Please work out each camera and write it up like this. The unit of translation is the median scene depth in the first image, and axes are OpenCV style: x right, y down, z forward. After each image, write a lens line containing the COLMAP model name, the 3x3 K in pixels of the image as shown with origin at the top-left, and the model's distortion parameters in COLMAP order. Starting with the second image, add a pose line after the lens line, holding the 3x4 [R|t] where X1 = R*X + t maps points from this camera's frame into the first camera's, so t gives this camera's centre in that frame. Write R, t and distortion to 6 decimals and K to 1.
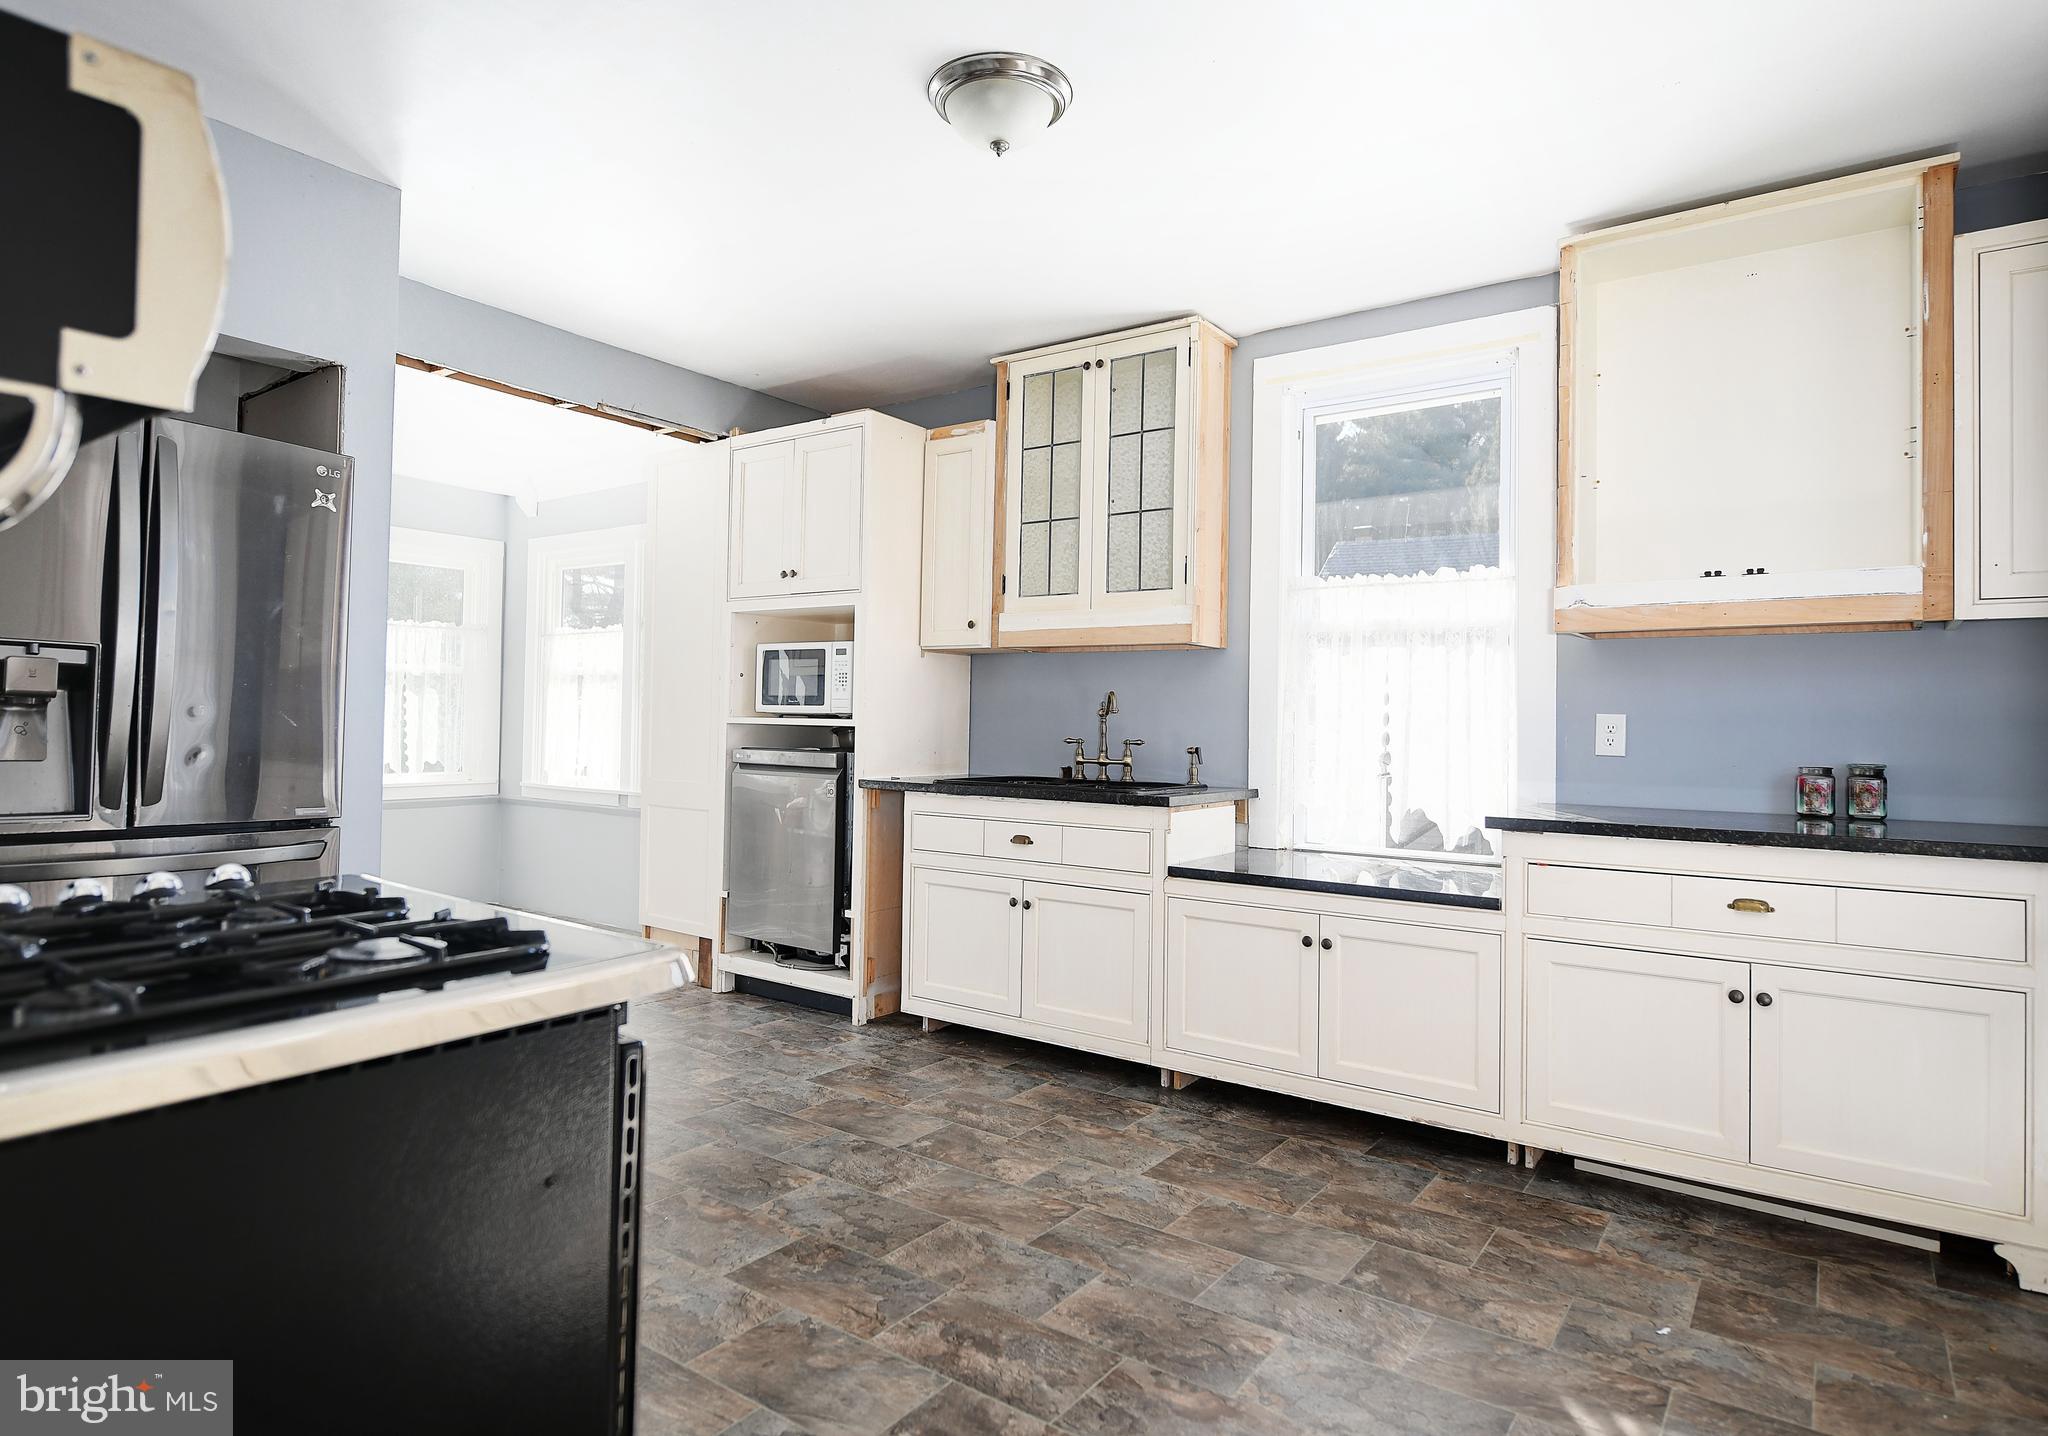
lens RADIAL K [[1156.5, 0, 1024.0], [0, 1156.5, 718.0], [0, 0, 1]] dist [-0.002223, -0.000668]
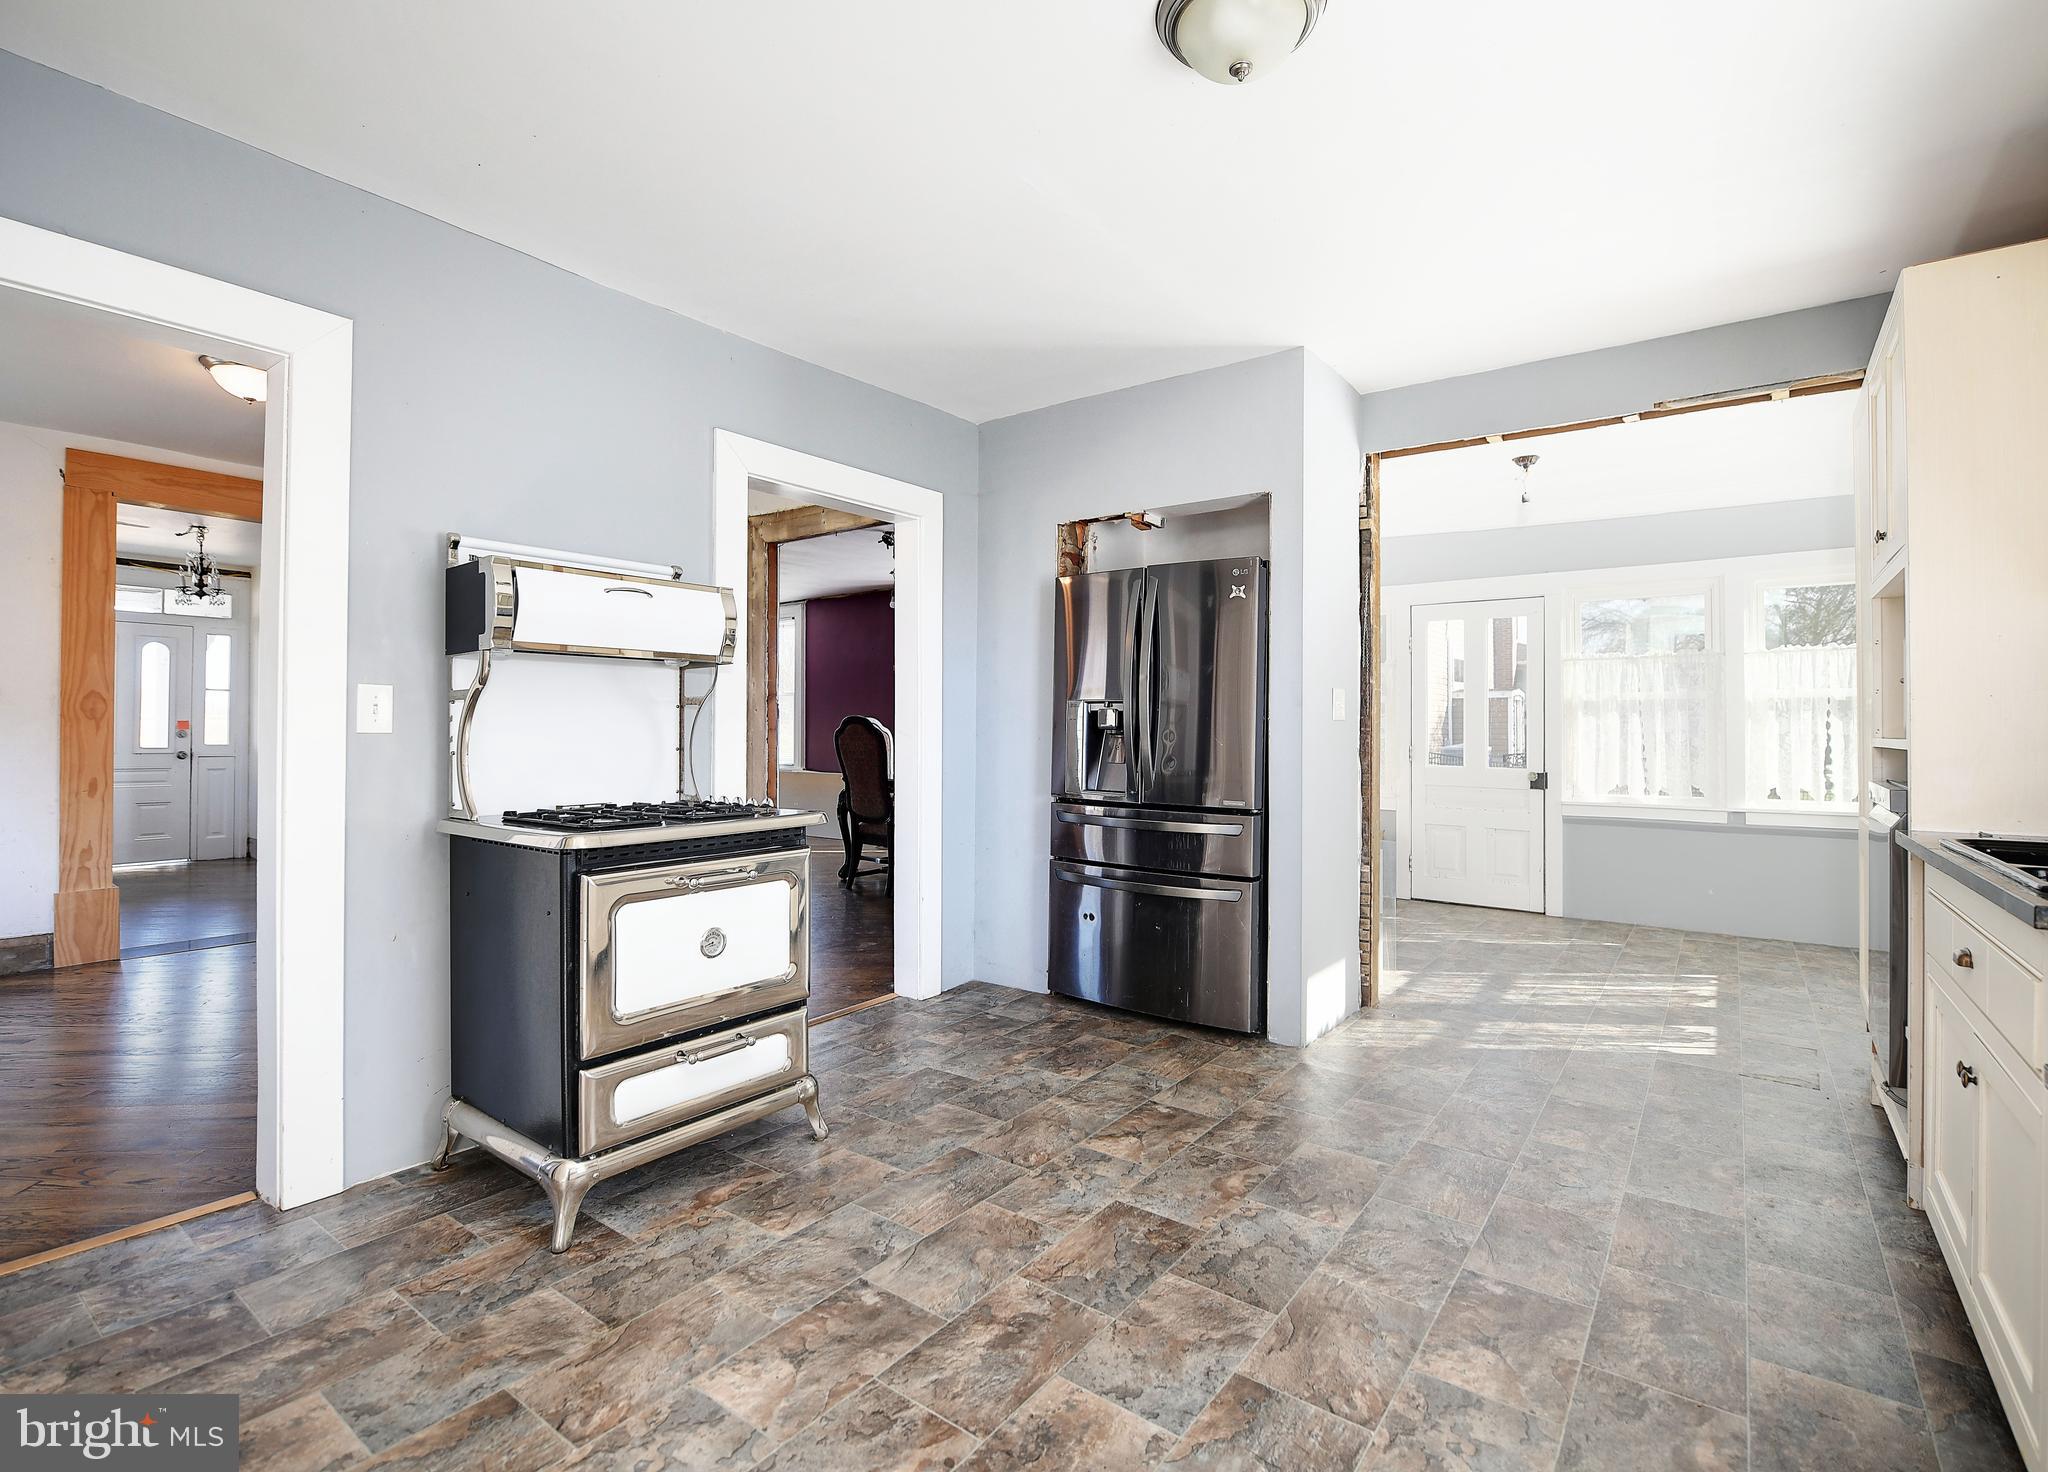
lens RADIAL K [[946.8, 0, 1024.0], [0, 946.8, 736.0], [0, 0, 1]] dist [-0.016376, -0.001201]
pose [[-0.028767, -0.012441, -0.999509, 0.597195], [-0.002129, 0.999921, -0.012385, 0.009860], [0.999584, 0.001772, -0.028791, 0.762843]]
